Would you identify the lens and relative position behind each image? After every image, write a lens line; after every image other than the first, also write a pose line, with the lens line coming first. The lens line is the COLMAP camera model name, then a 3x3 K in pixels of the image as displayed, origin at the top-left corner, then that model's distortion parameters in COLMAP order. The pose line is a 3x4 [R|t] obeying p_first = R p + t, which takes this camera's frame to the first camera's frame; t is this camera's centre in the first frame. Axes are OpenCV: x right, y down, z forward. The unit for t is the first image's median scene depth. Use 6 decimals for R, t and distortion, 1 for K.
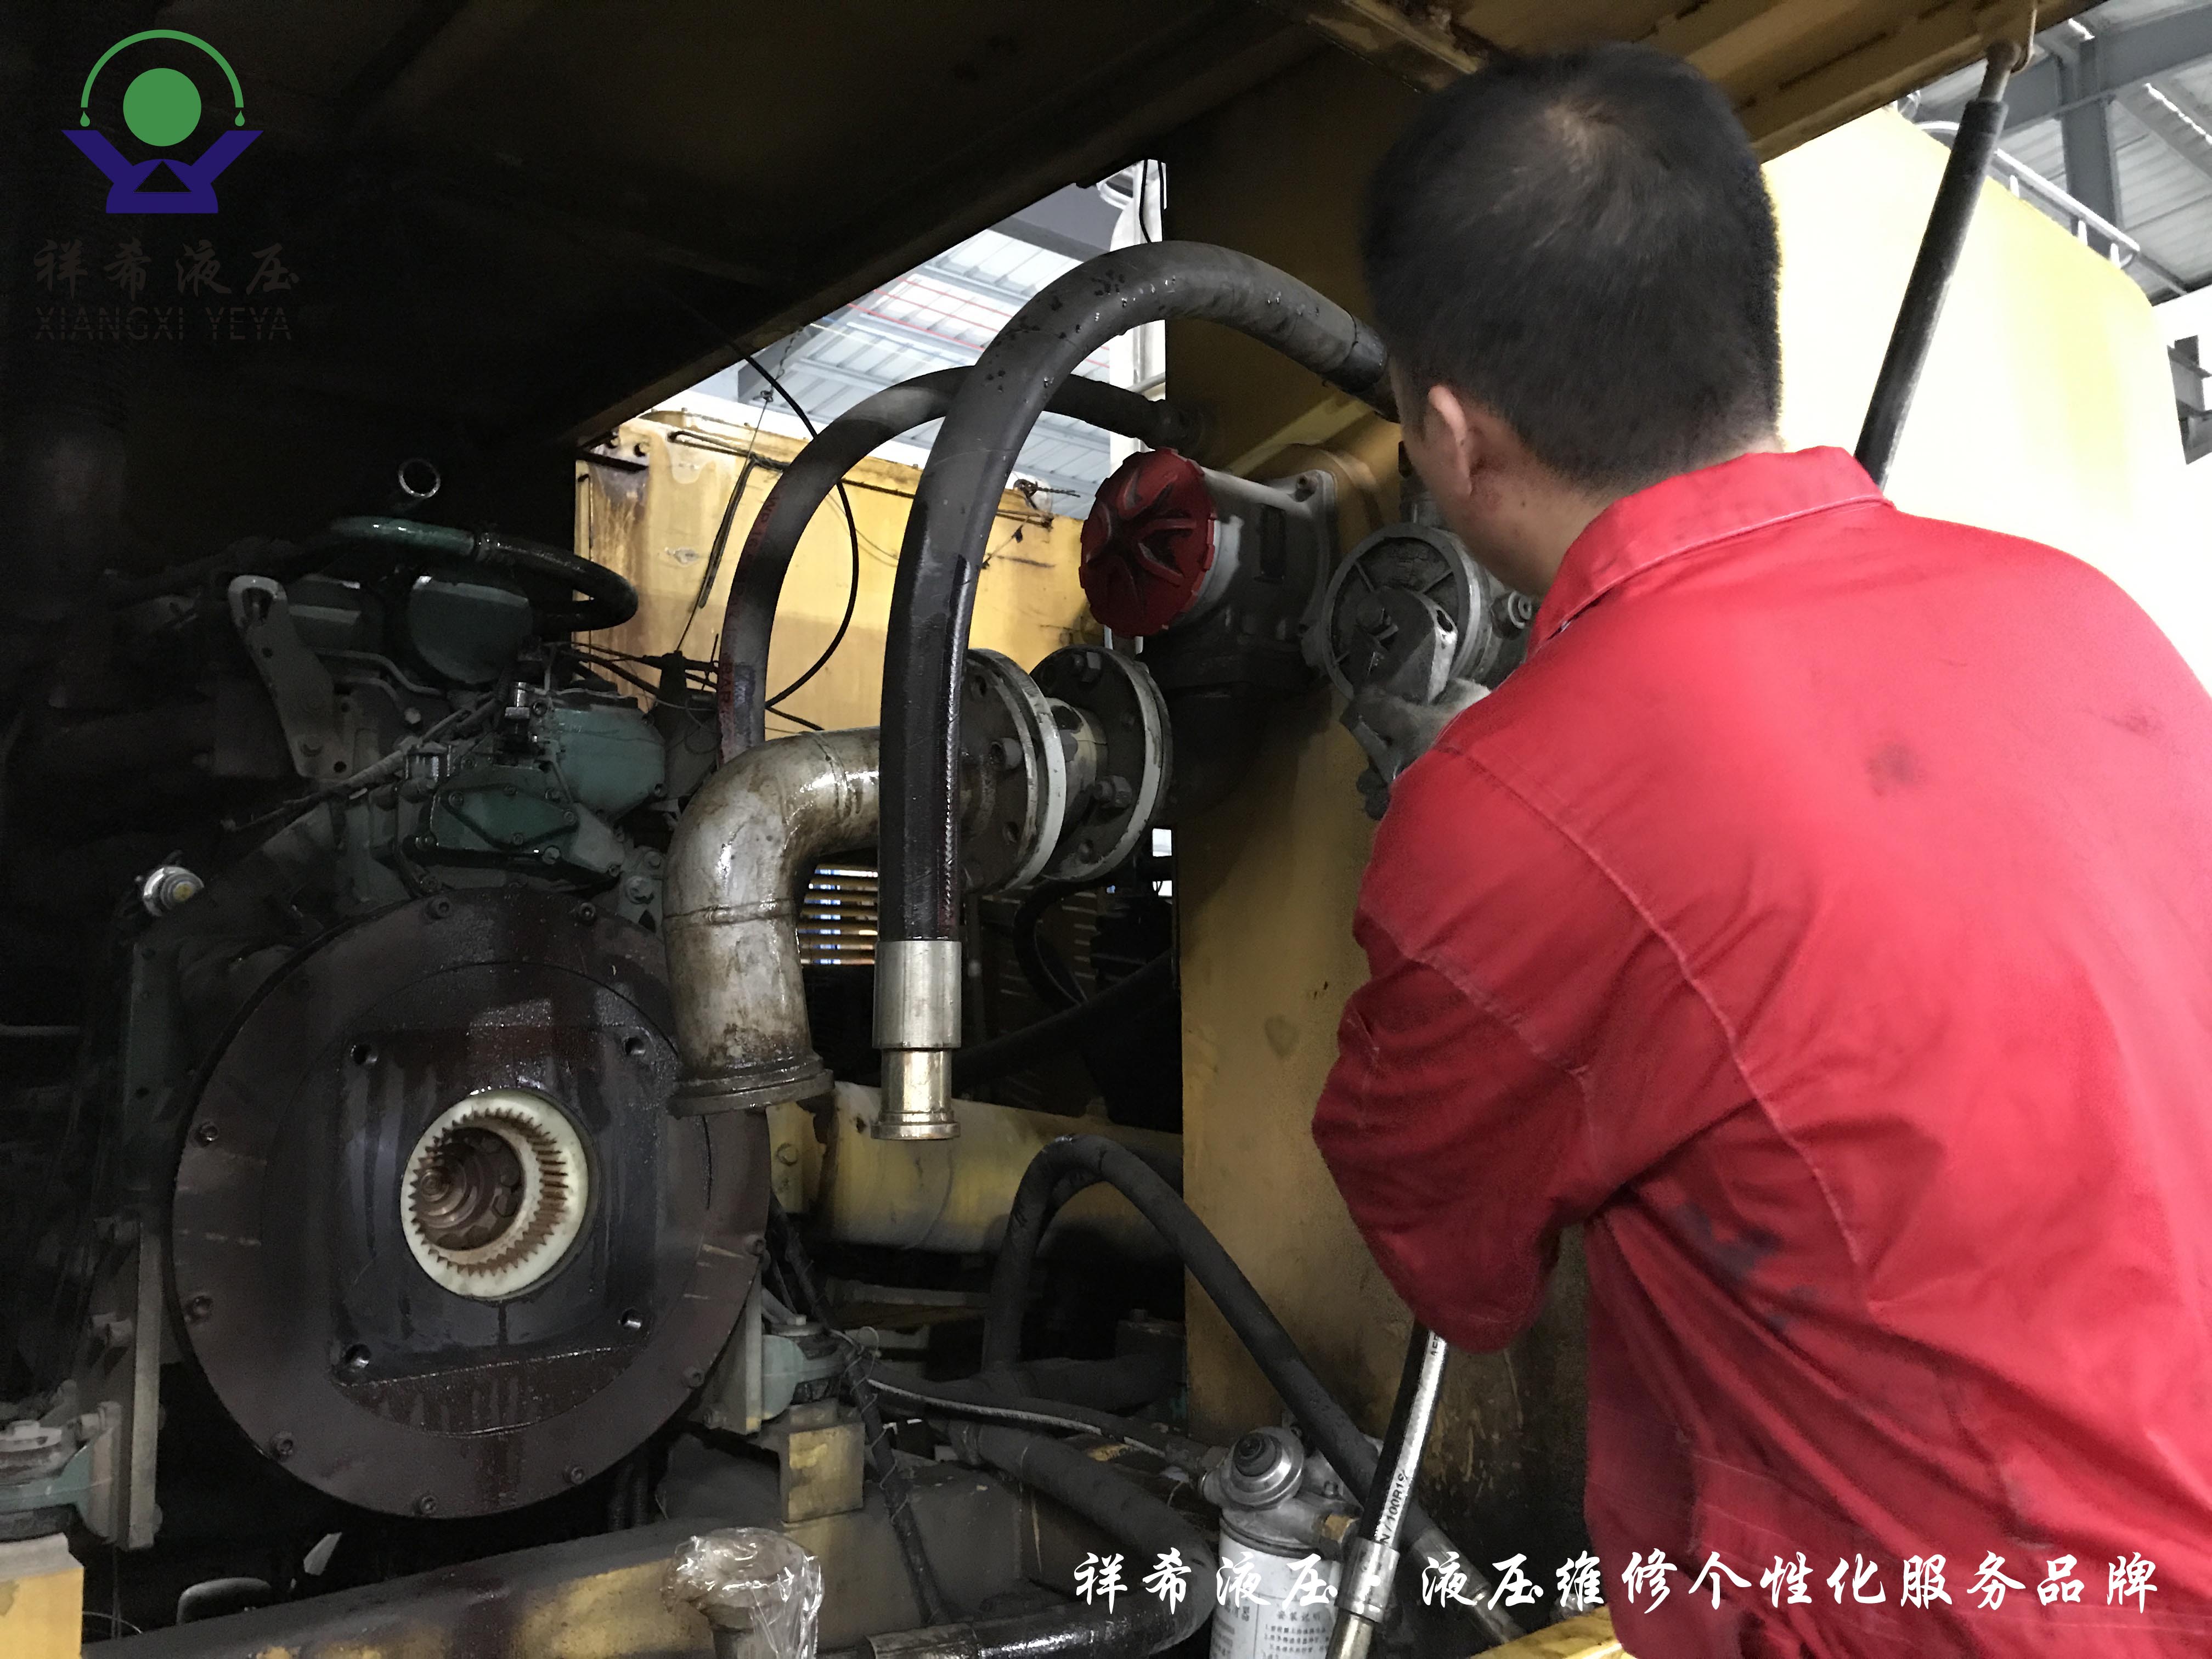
lens RADIAL K [[1884.3, 0, 1106.0], [0, 1884.3, 829.5], [0, 0, 1]] dist [0.030029, -0.012974]
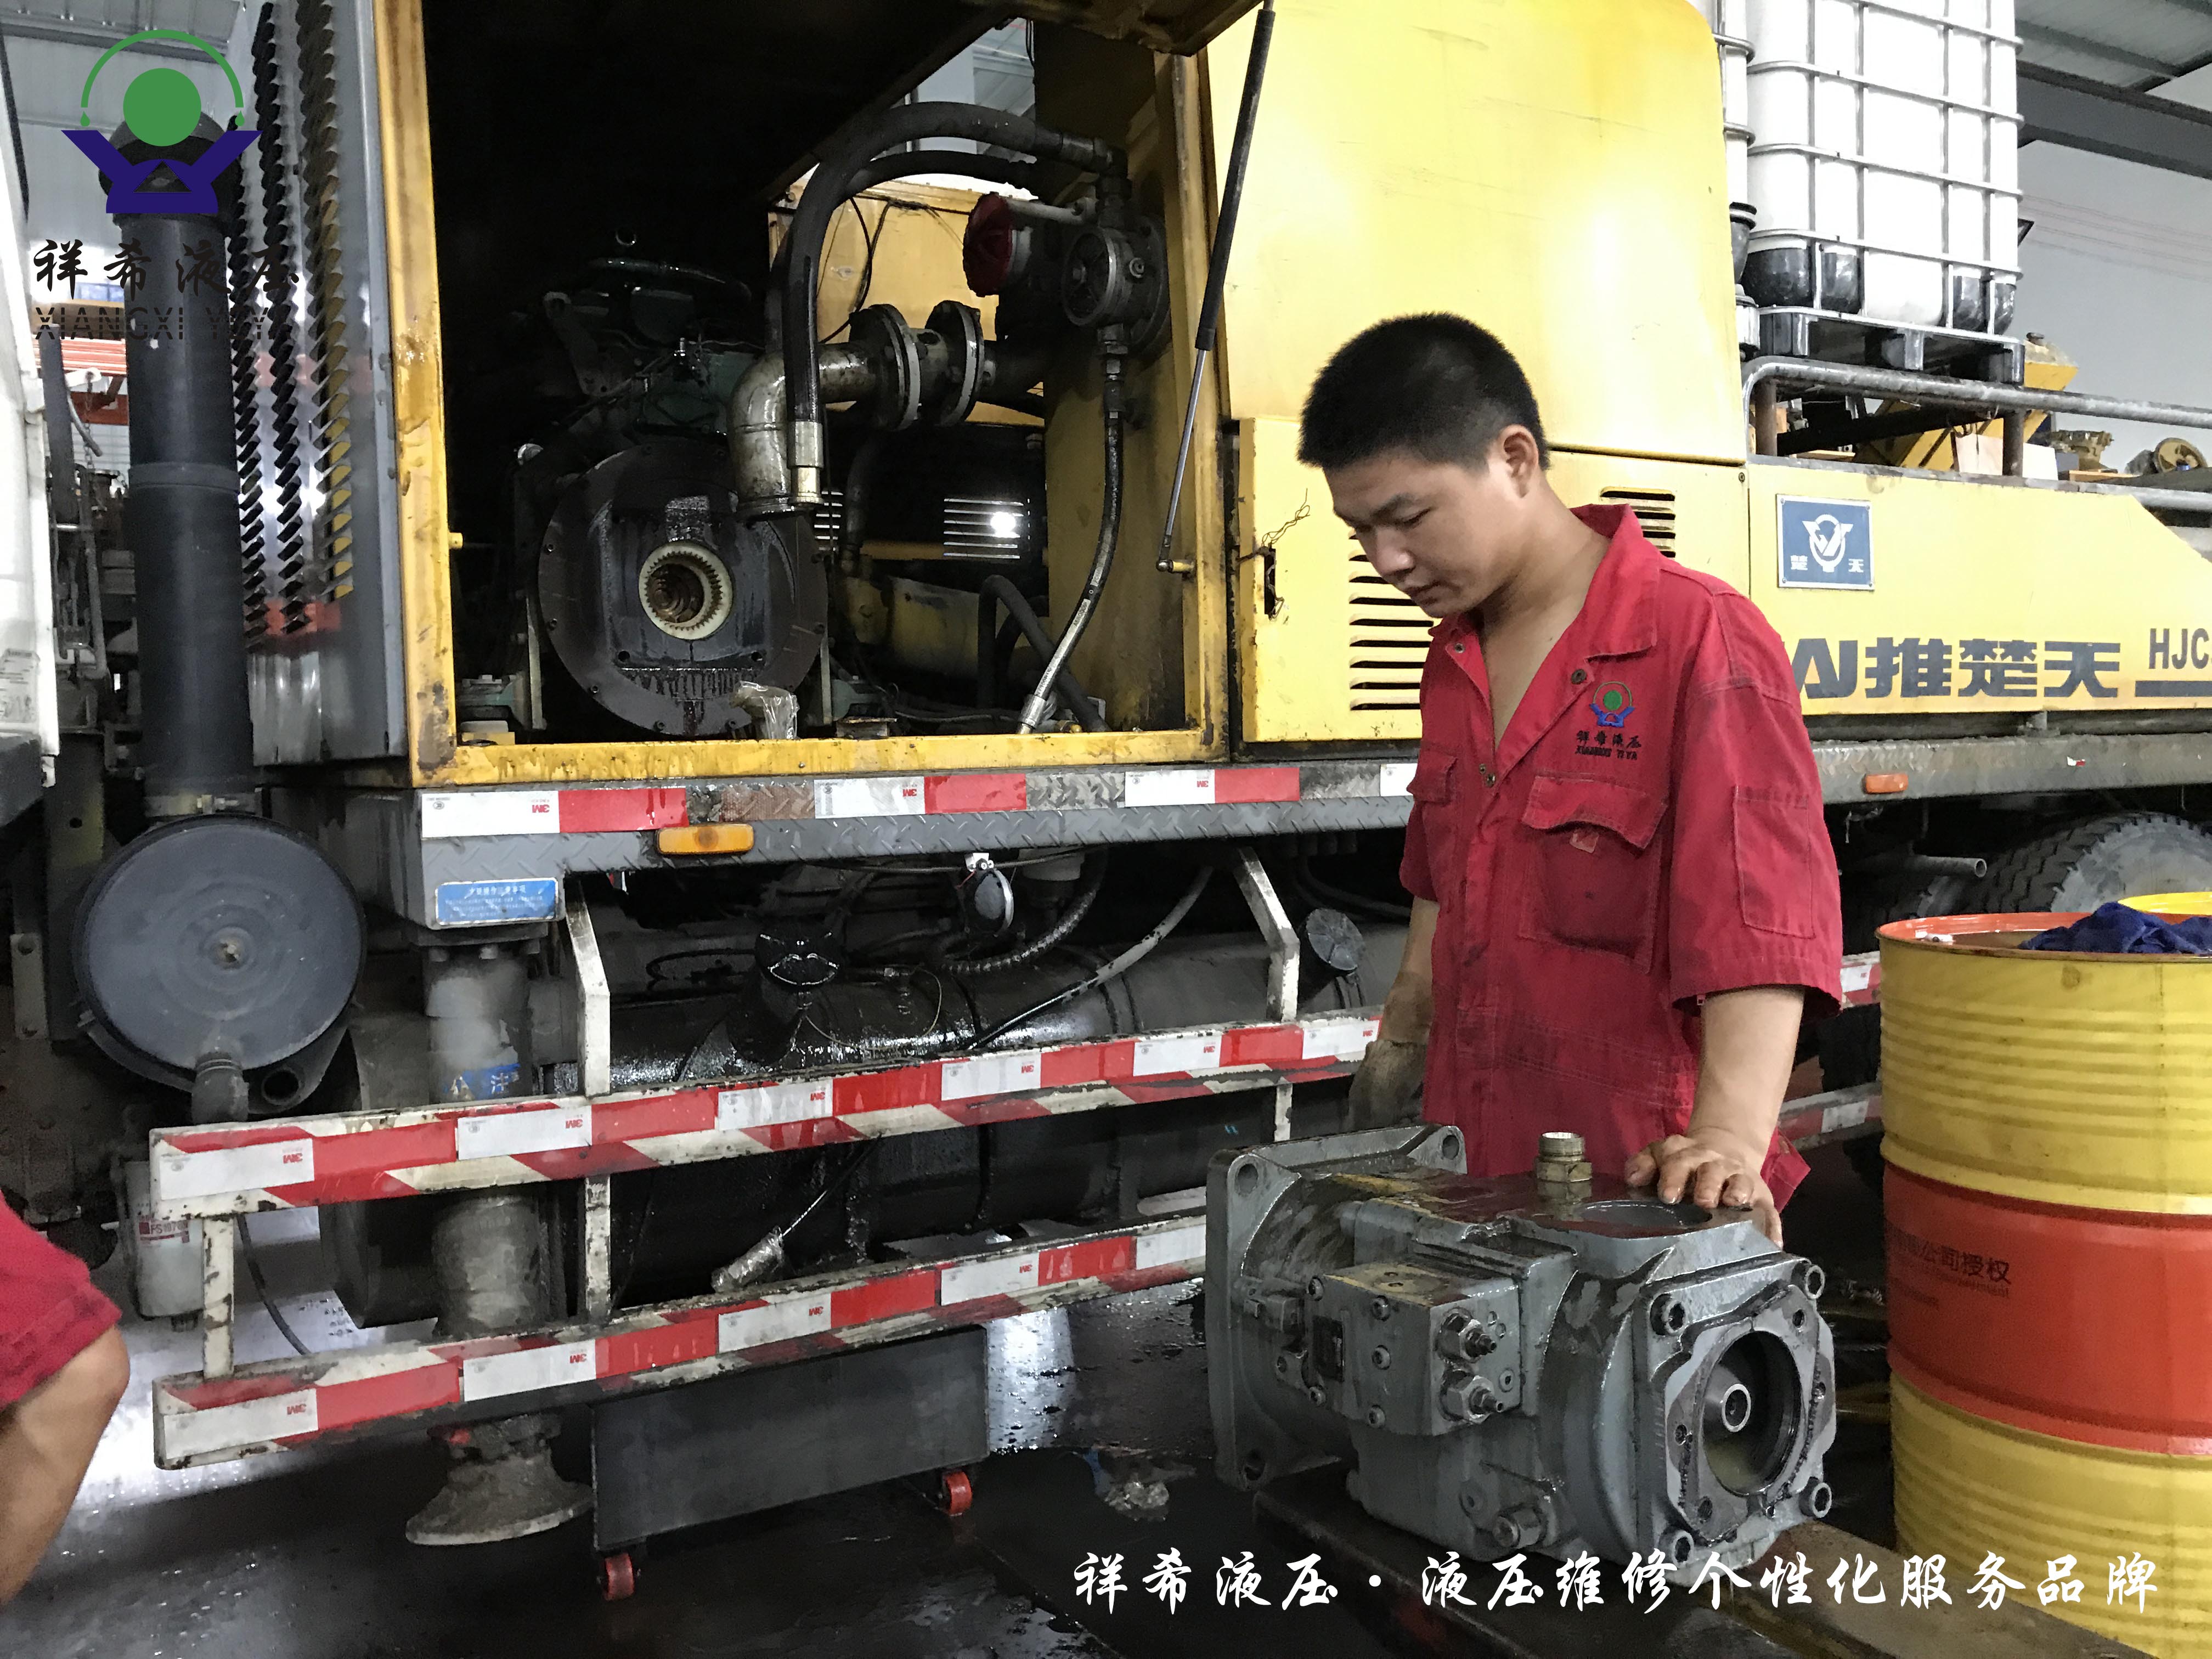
lens RADIAL K [[1884.3, 0, 1106.0], [0, 1884.3, 829.5], [0, 0, 1]] dist [0.030029, -0.012974]
pose [[0.982327, -0.009127, -0.186950, 0.495051], [0.036035, 0.989347, 0.141046, 0.168810], [0.183671, -0.145290, 0.972191, -0.927752]]
